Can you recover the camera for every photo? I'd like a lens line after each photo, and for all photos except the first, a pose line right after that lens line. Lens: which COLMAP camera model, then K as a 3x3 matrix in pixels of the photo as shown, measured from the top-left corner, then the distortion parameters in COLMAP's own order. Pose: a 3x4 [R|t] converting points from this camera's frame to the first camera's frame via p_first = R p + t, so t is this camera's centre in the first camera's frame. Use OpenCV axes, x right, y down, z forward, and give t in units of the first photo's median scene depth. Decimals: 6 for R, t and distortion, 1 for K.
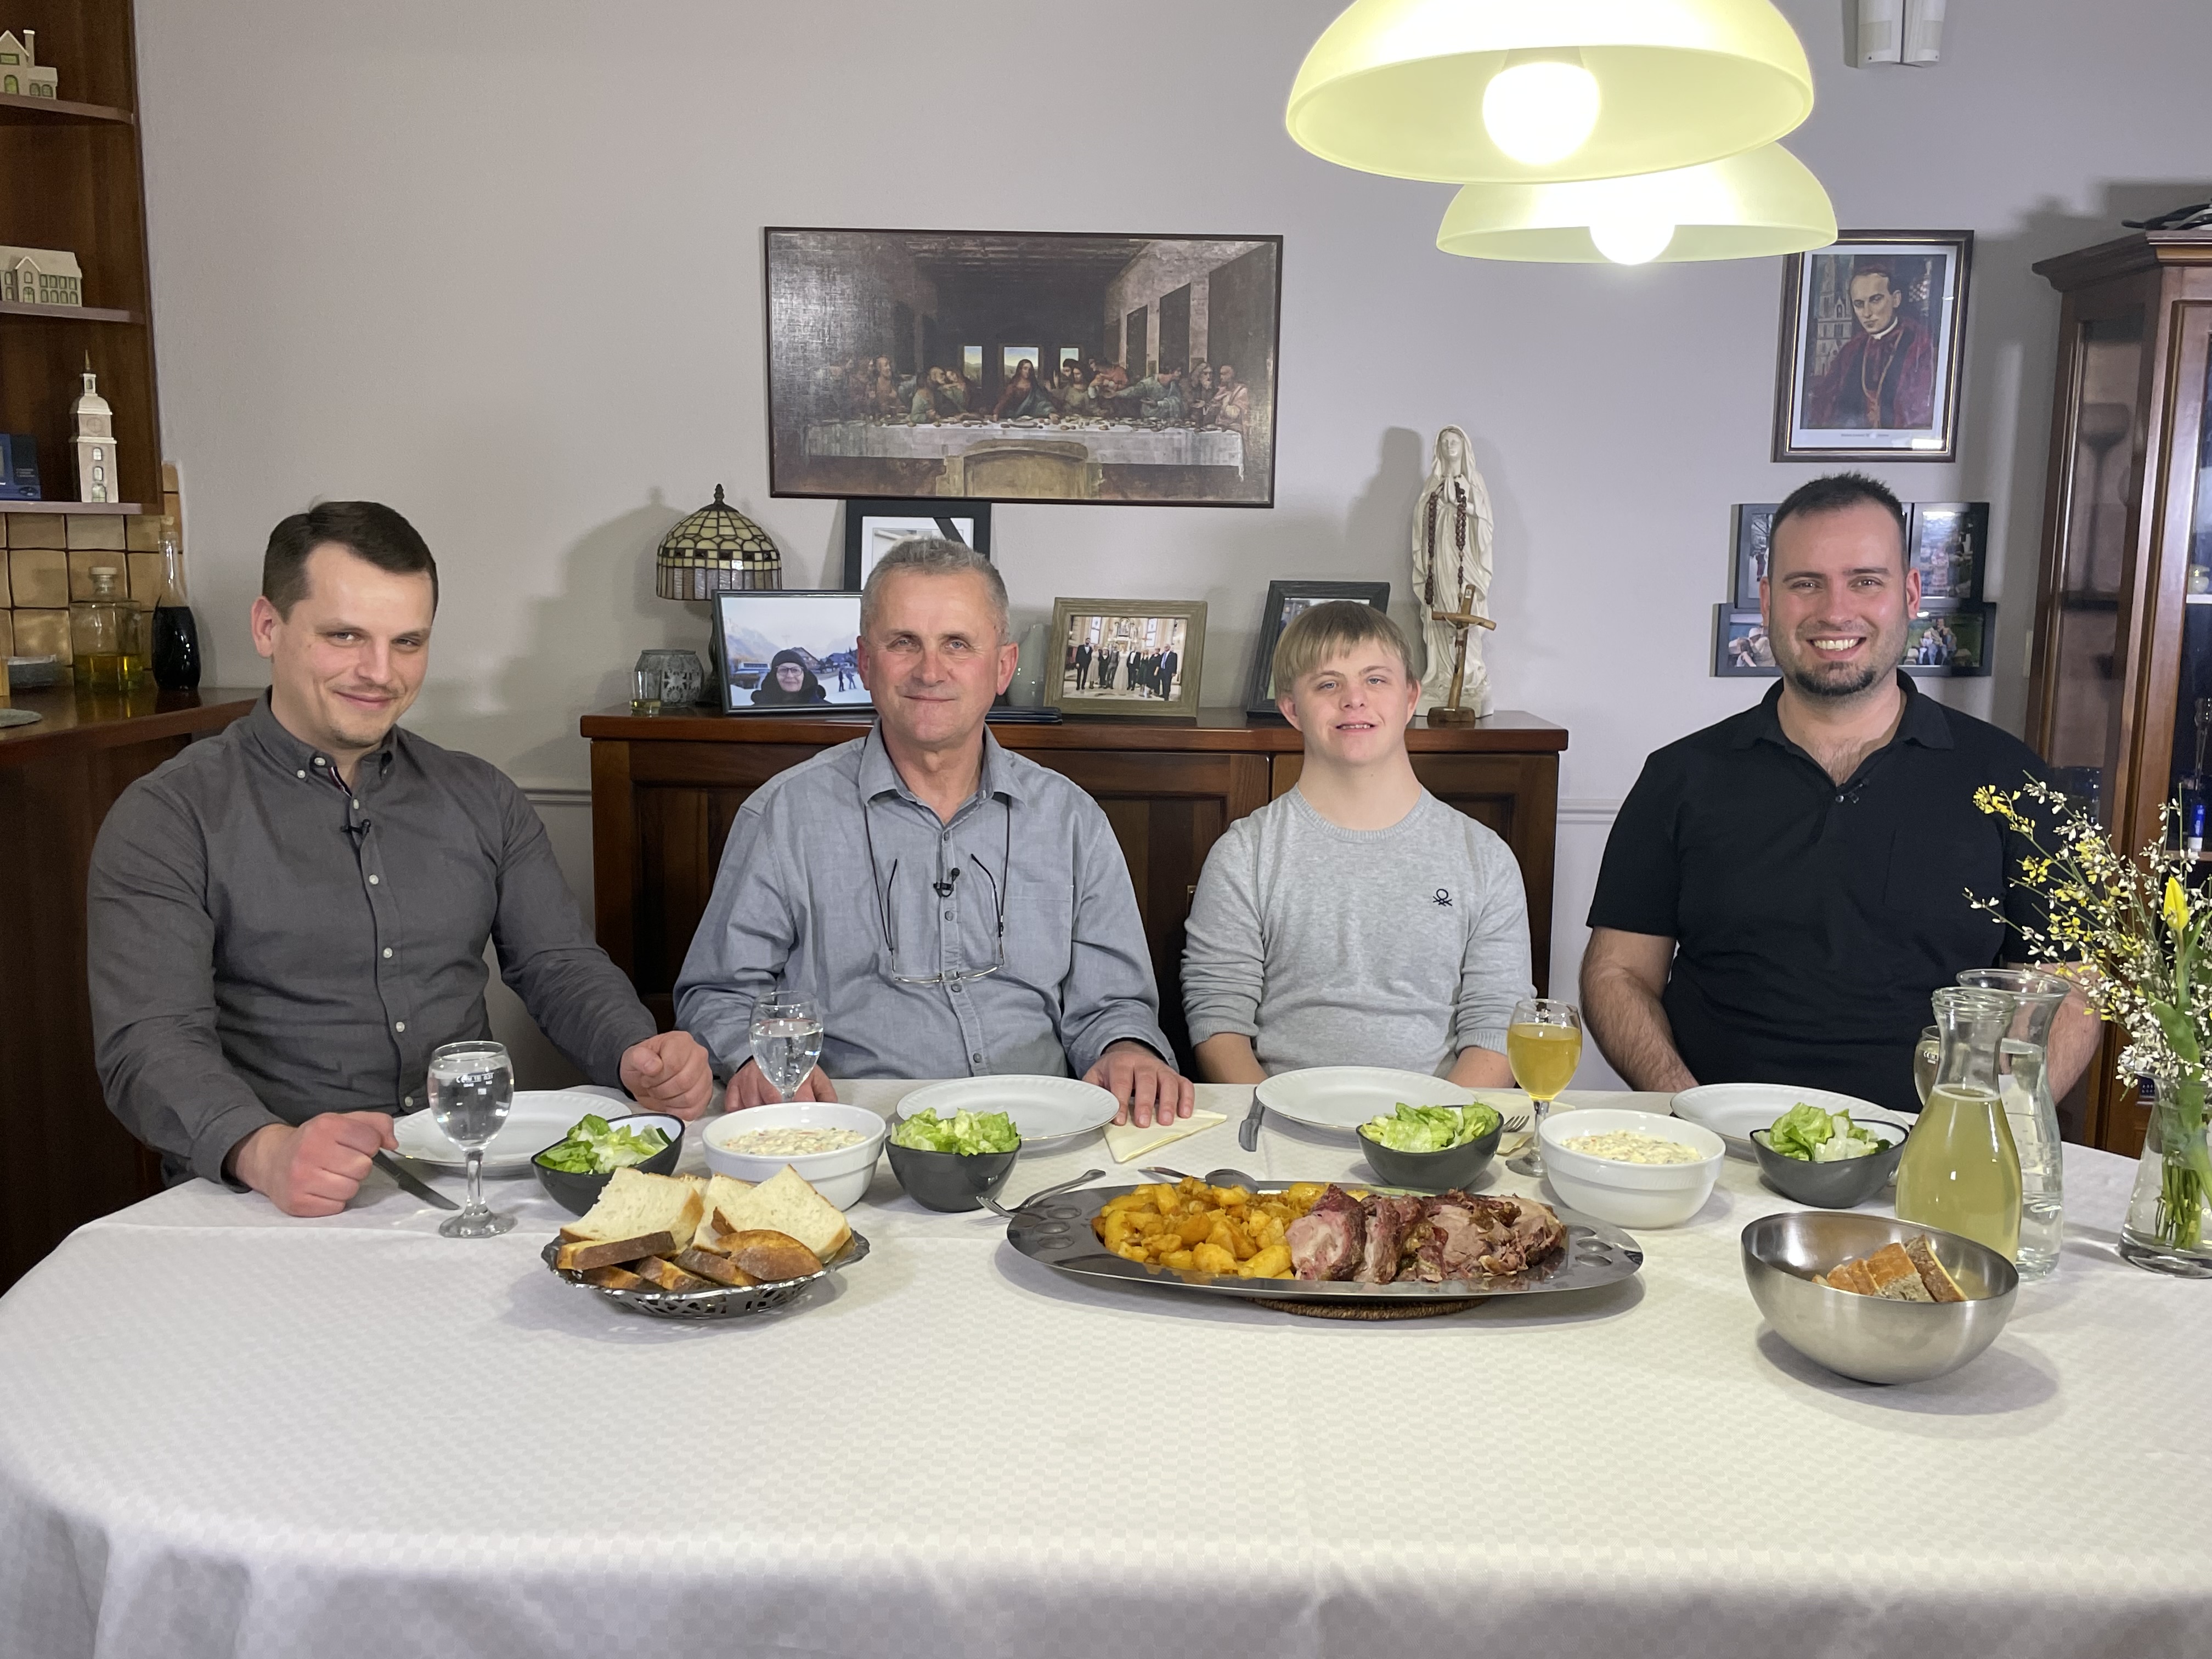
lens RADIAL K [[1895.6, 0, 1106.0], [0, 1895.6, 829.5], [0, 0, 1]] dist [0.101932, -0.136844]
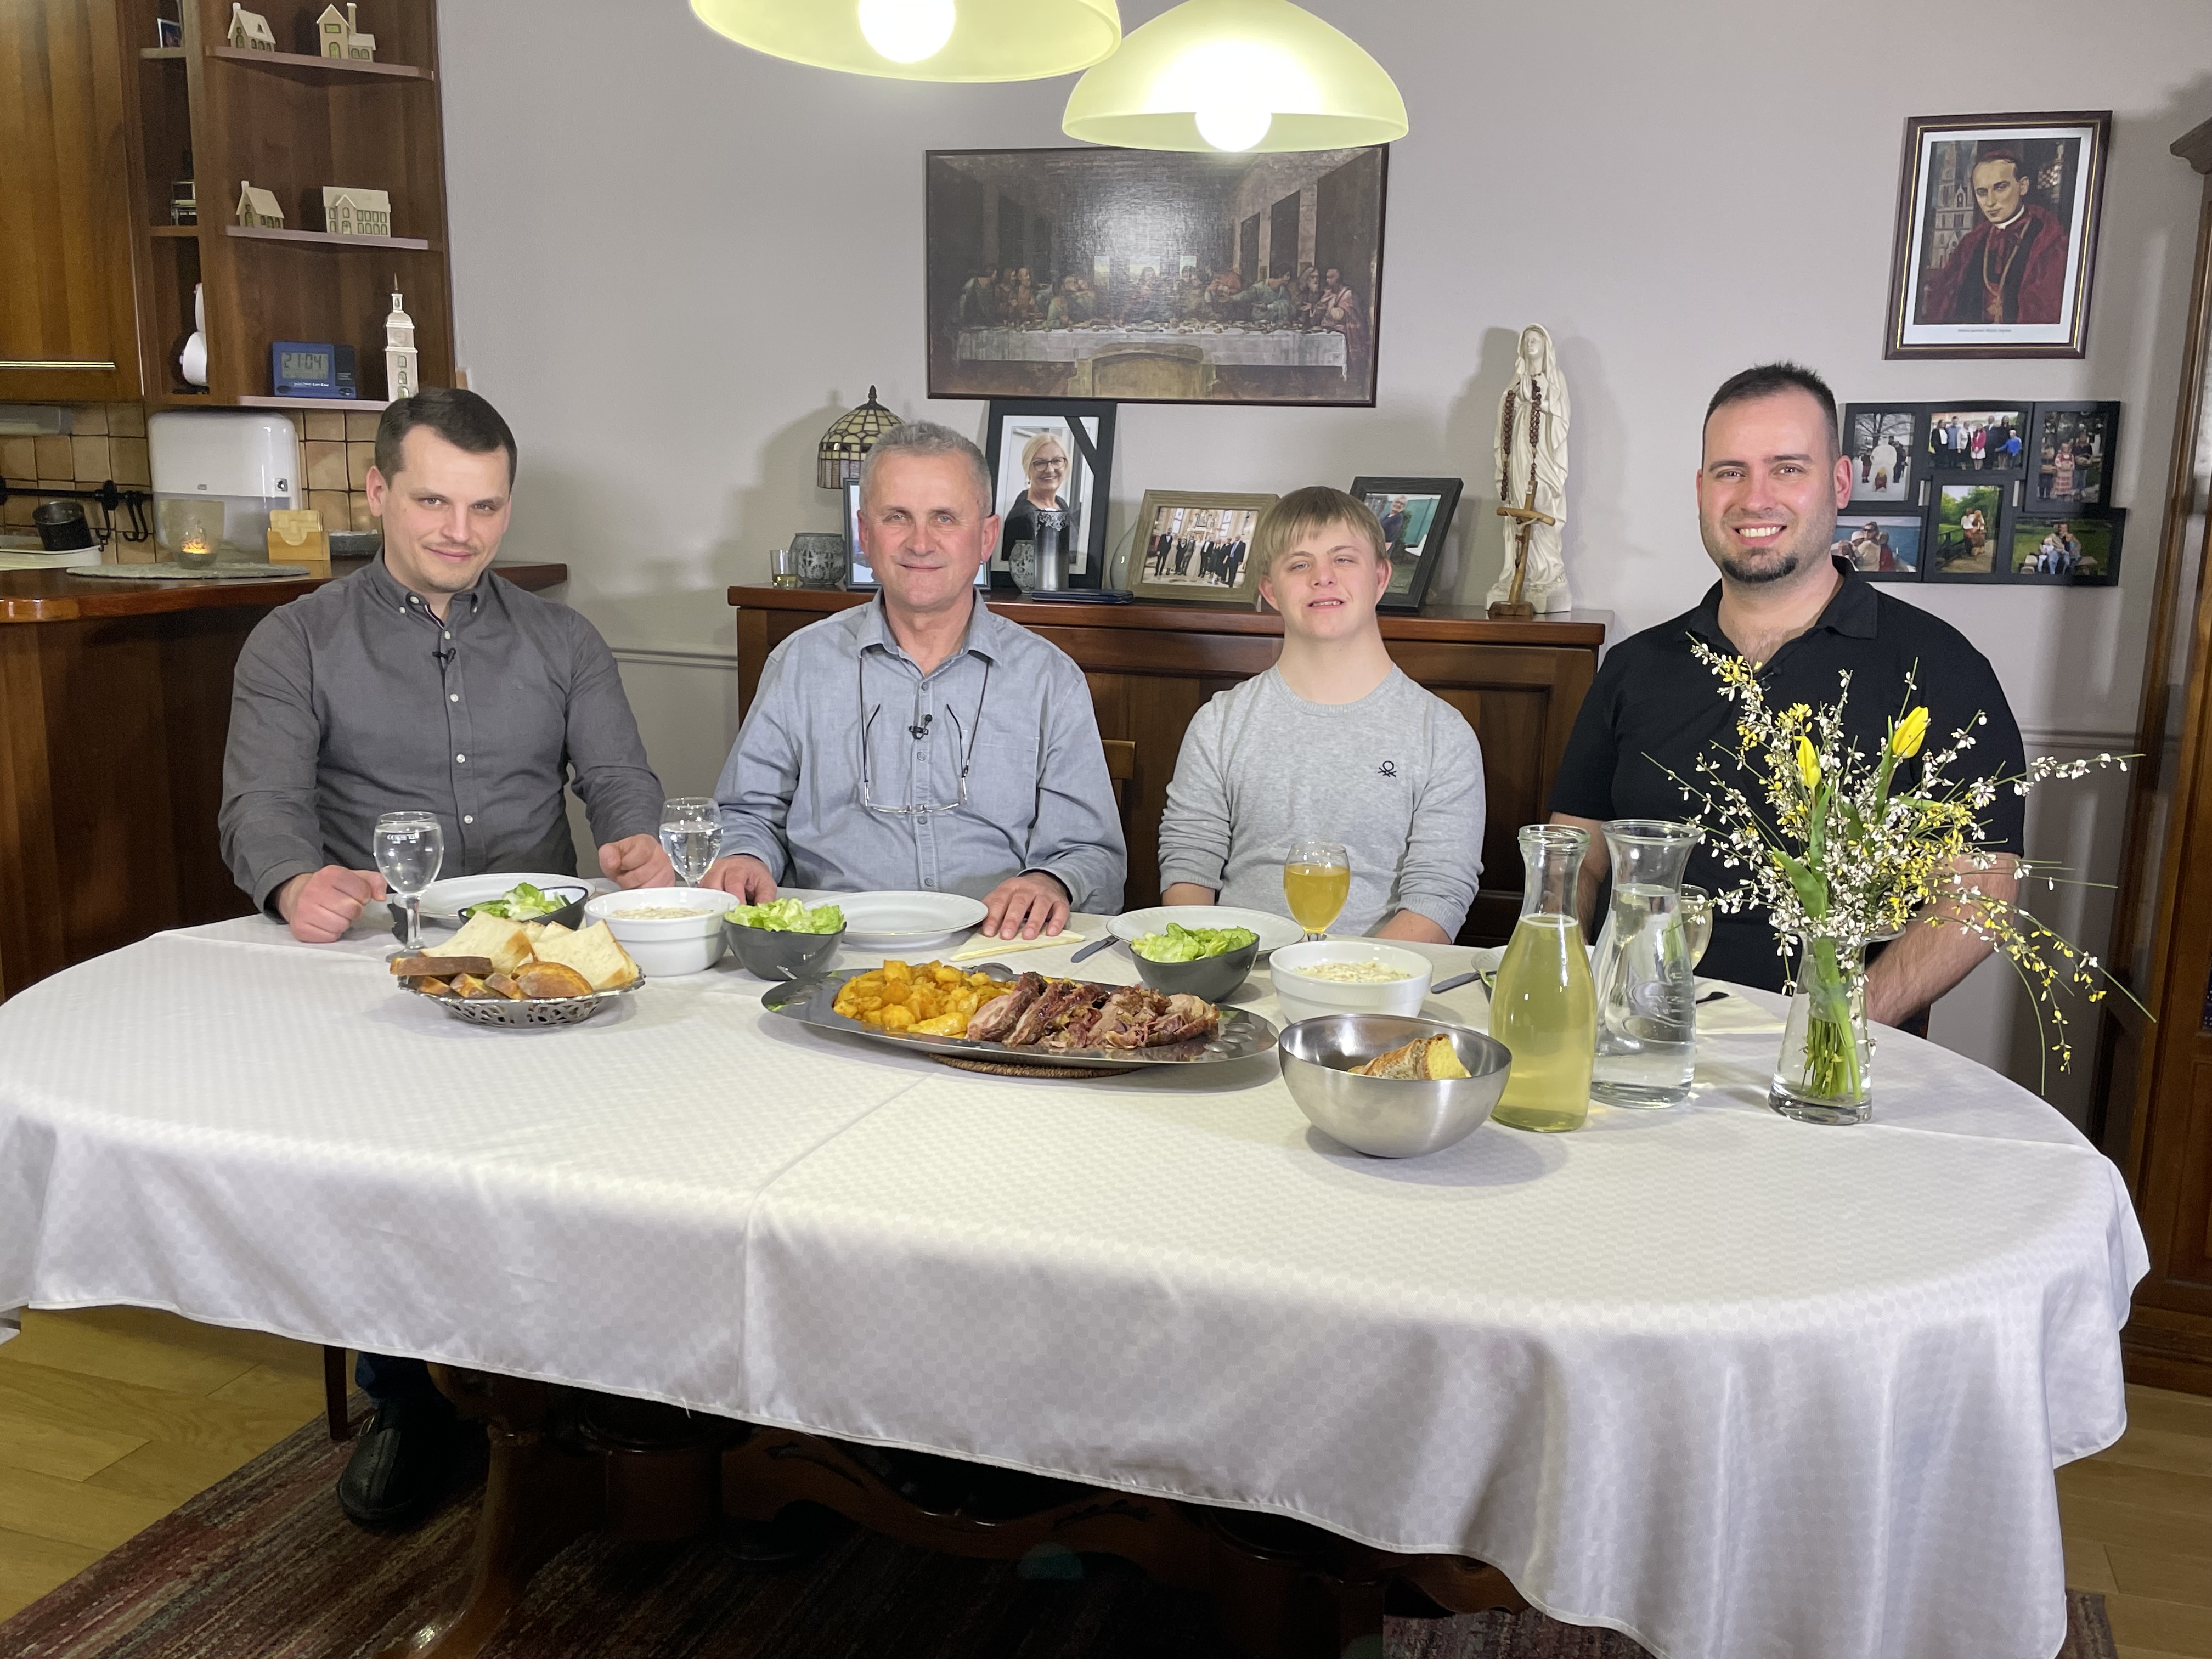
lens RADIAL K [[1895.6, 0, 1106.0], [0, 1895.6, 829.5], [0, 0, 1]] dist [0.101932, -0.136844]
pose [[0.963429, 0.059375, -0.261304, 0.251449], [-0.050403, 0.997891, 0.040908, 0.028054], [0.263182, -0.026241, 0.964389, -0.053858]]
